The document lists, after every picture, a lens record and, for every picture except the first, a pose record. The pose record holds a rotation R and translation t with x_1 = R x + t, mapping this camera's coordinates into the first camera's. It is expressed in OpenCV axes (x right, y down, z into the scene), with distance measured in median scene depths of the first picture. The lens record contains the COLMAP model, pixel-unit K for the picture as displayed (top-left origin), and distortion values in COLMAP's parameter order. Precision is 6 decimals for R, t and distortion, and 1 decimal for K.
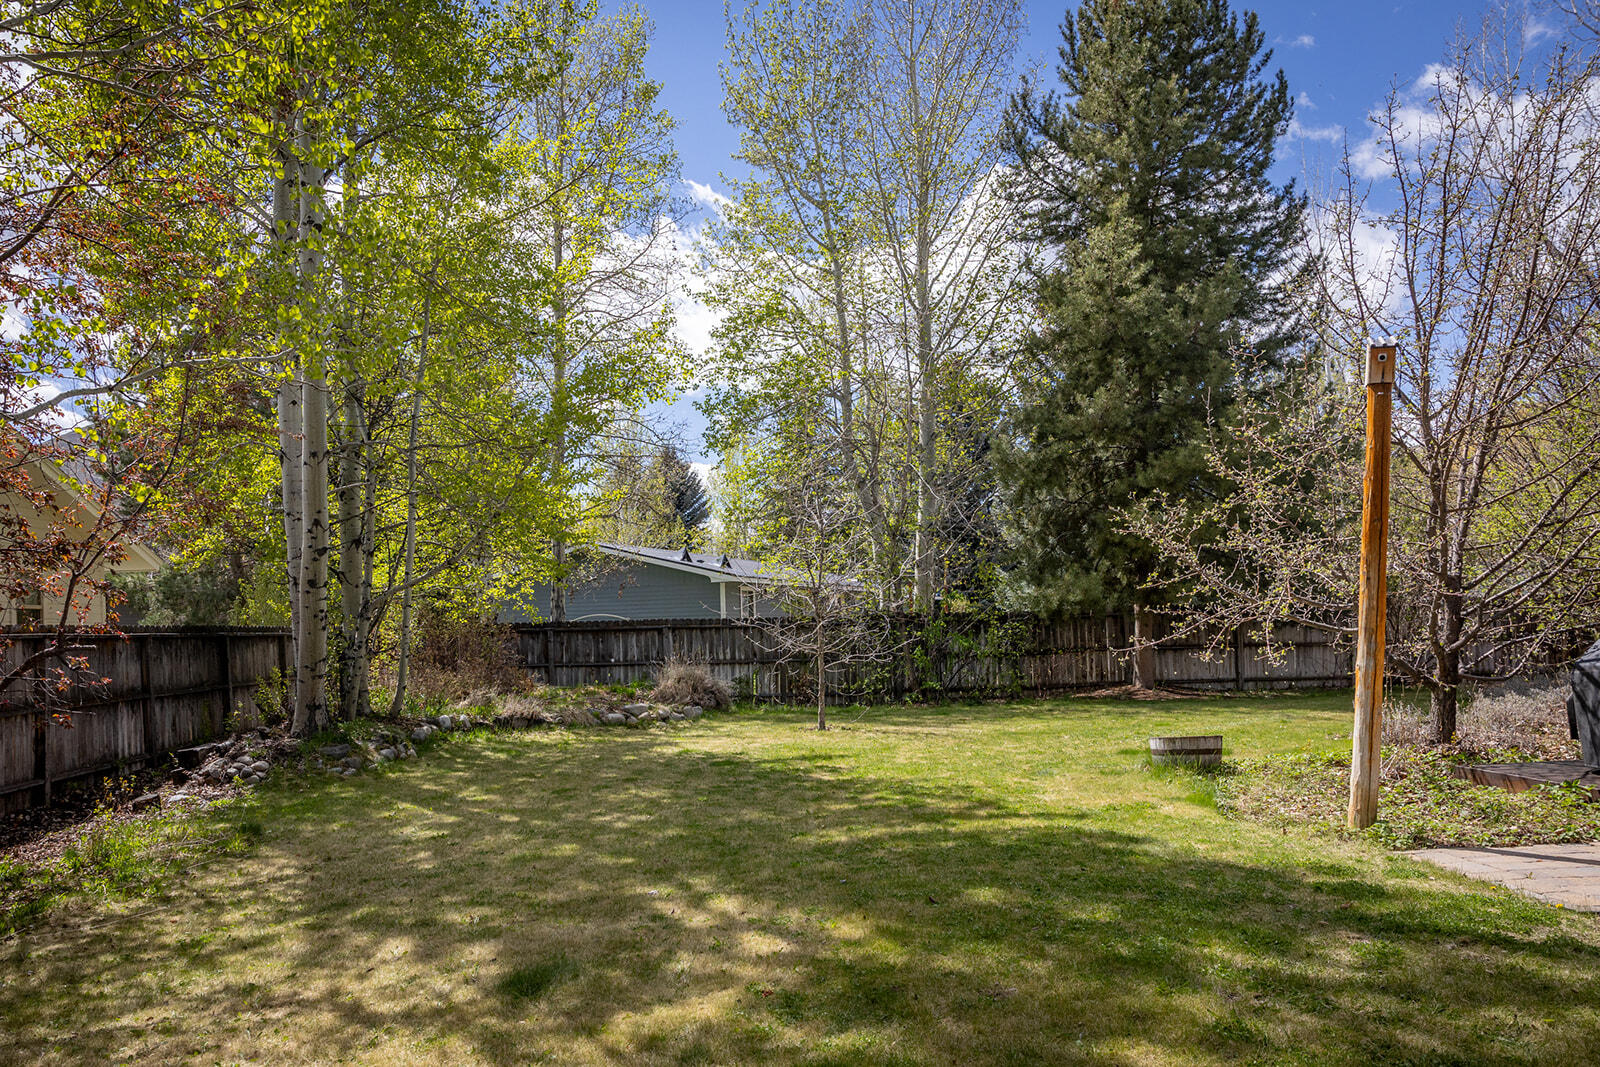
lens RADIAL K [[1111.9, 0, 799.4], [0, 1111.9, 628.1], [0, 0, 1]] dist [0.003329, 0.002100]
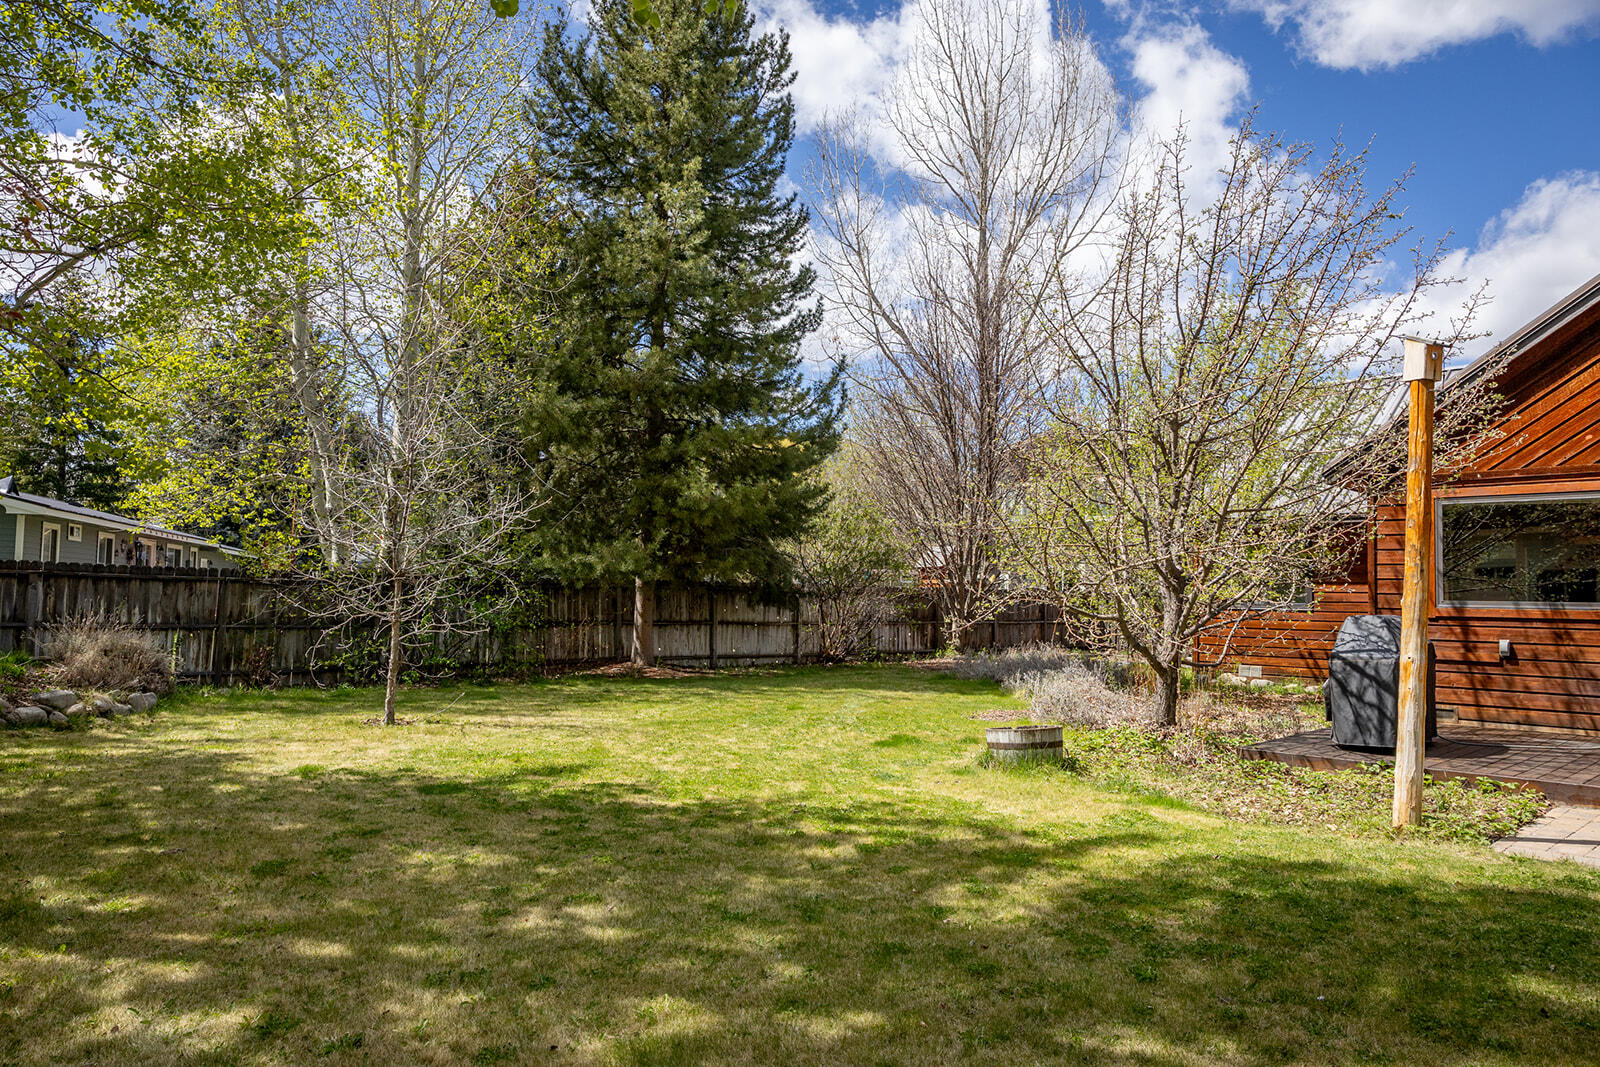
lens RADIAL K [[1055.0, 0, 791.9], [0, 1055.0, 532.2], [0, 0, 1]] dist [-0.003389, 0.000800]
pose [[0.768424, 0.081561, 0.634722, -0.195479], [-0.040638, 0.996062, -0.078793, 0.006905], [-0.638650, 0.034753, 0.768713, 0.235715]]
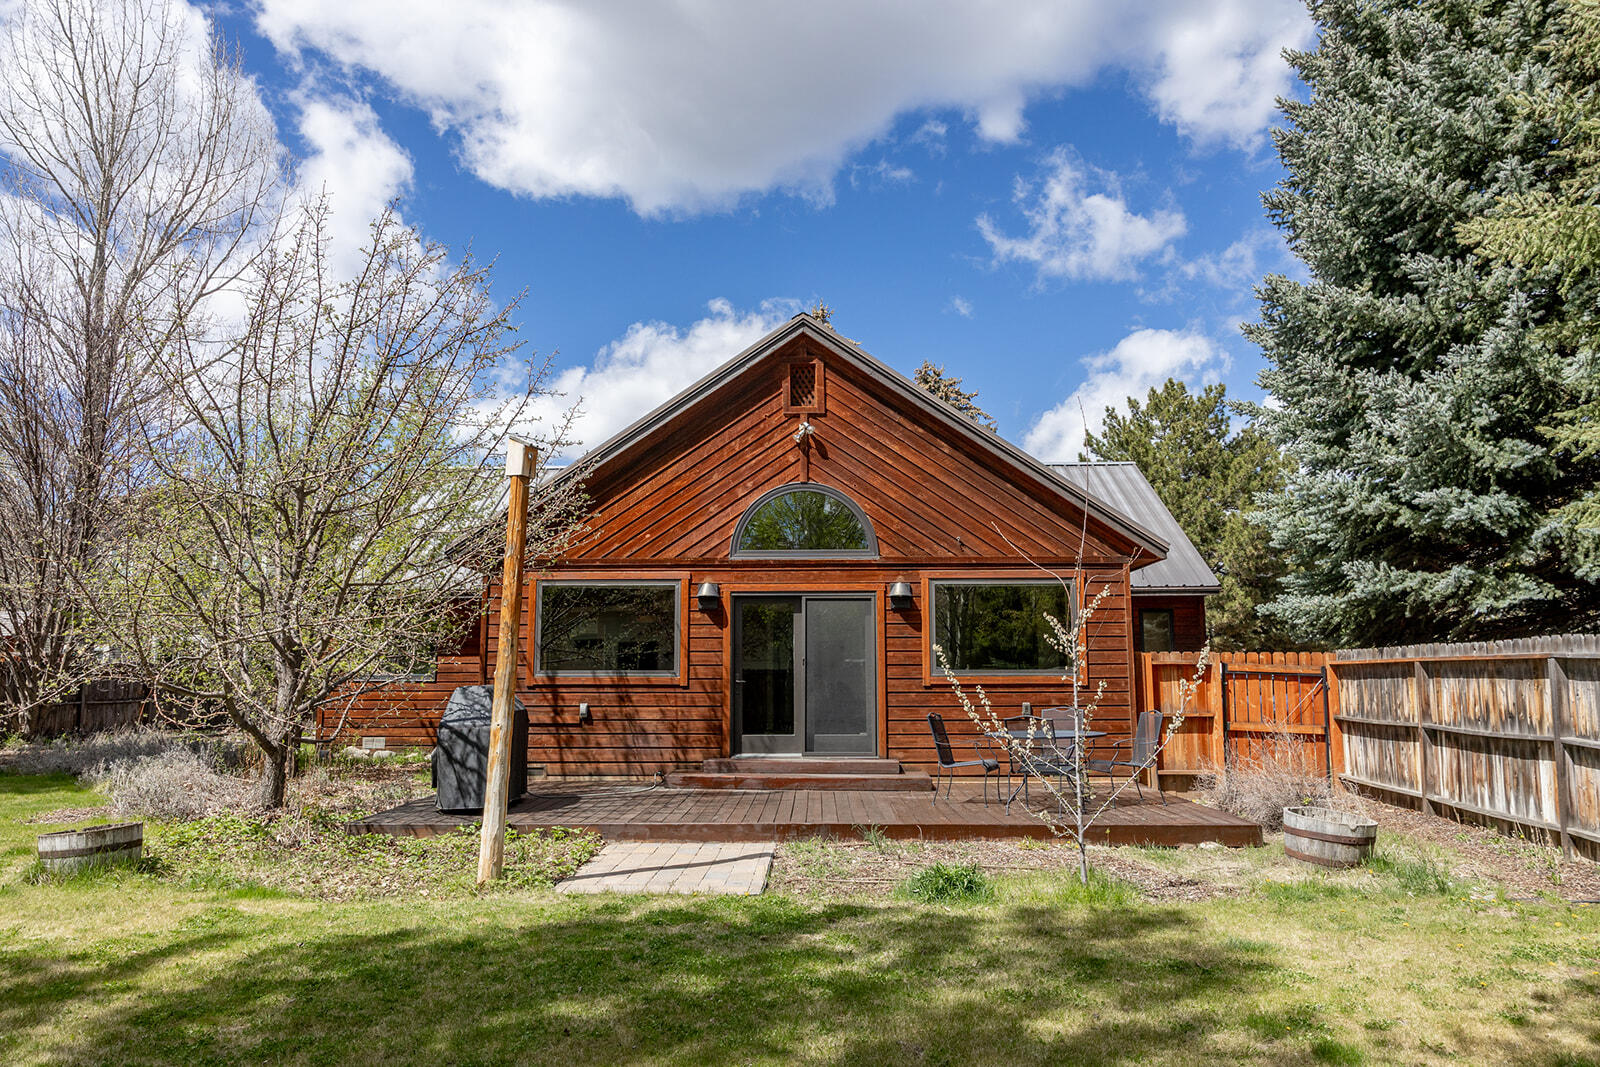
lens RADIAL K [[1055.0, 0, 791.9], [0, 1055.0, 532.2], [0, 0, 1]] dist [-0.003389, 0.000800]
pose [[0.117650, 0.160543, 0.979992, -0.188940], [-0.004160, 0.986917, -0.161178, 0.004527], [-0.993046, 0.014886, 0.116779, 0.220840]]
